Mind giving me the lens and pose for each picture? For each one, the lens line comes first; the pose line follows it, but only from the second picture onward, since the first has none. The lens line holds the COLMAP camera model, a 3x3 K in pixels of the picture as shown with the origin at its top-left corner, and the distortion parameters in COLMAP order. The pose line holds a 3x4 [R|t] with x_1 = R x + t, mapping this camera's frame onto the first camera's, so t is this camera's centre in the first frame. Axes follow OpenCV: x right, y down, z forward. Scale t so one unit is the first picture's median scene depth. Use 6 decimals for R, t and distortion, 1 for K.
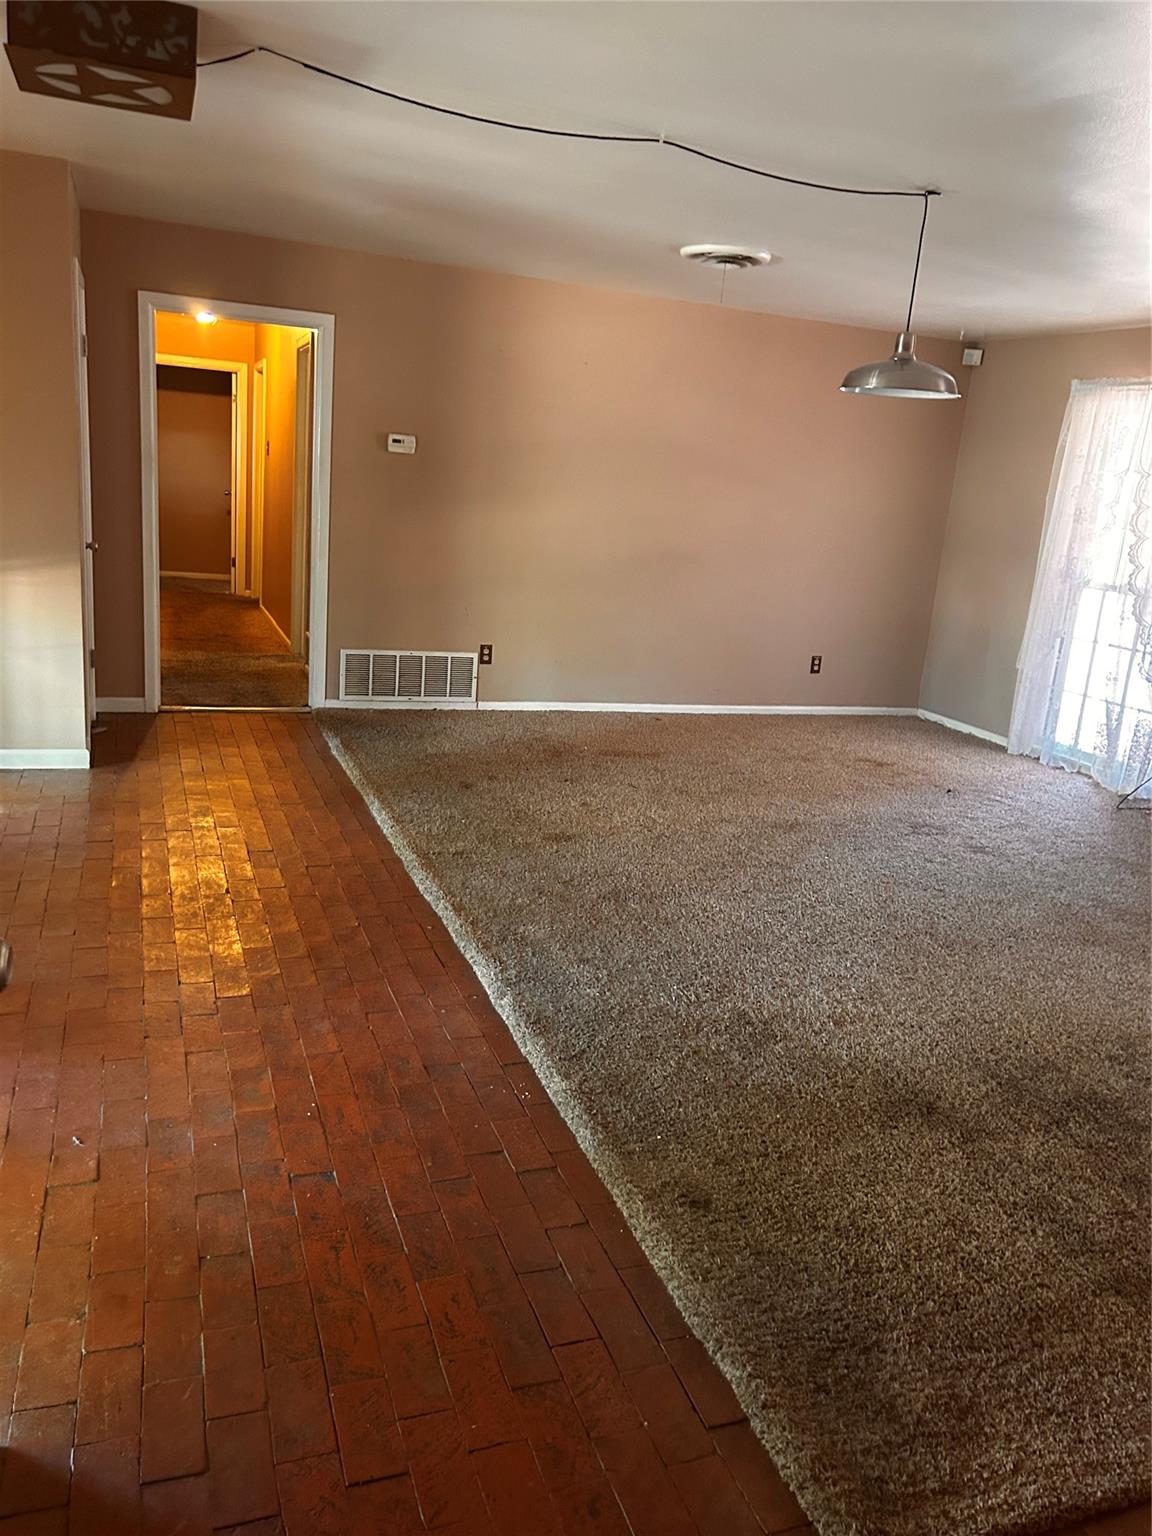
lens RADIAL K [[1161.6, 0, 578.8], [0, 1161.6, 755.3], [0, 0, 1]] dist [0.065099, -0.076593]
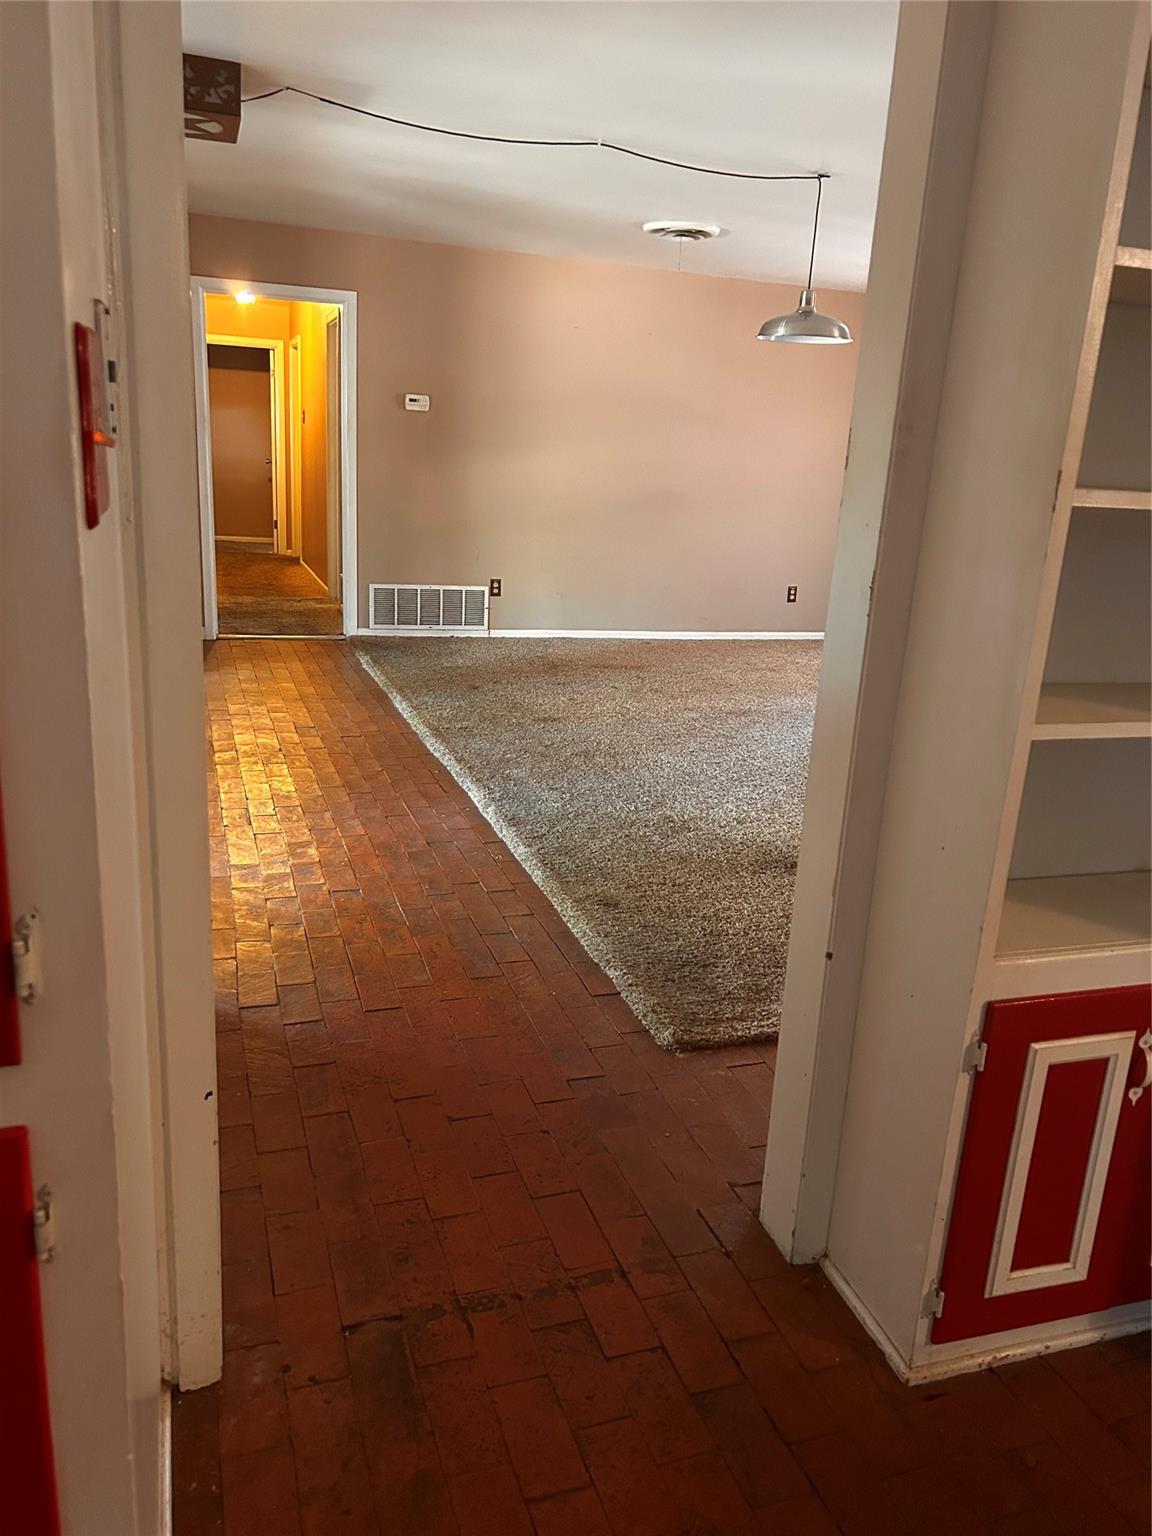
lens RADIAL K [[1161.6, 0, 581.0], [0, 1161.6, 771.5], [0, 0, 1]] dist [0.065099, -0.076593]
pose [[0.999232, -0.017045, -0.035287, 0.062863], [0.018155, 0.999342, 0.031384, 0.090281], [0.034729, -0.032001, 0.998884, -0.226993]]
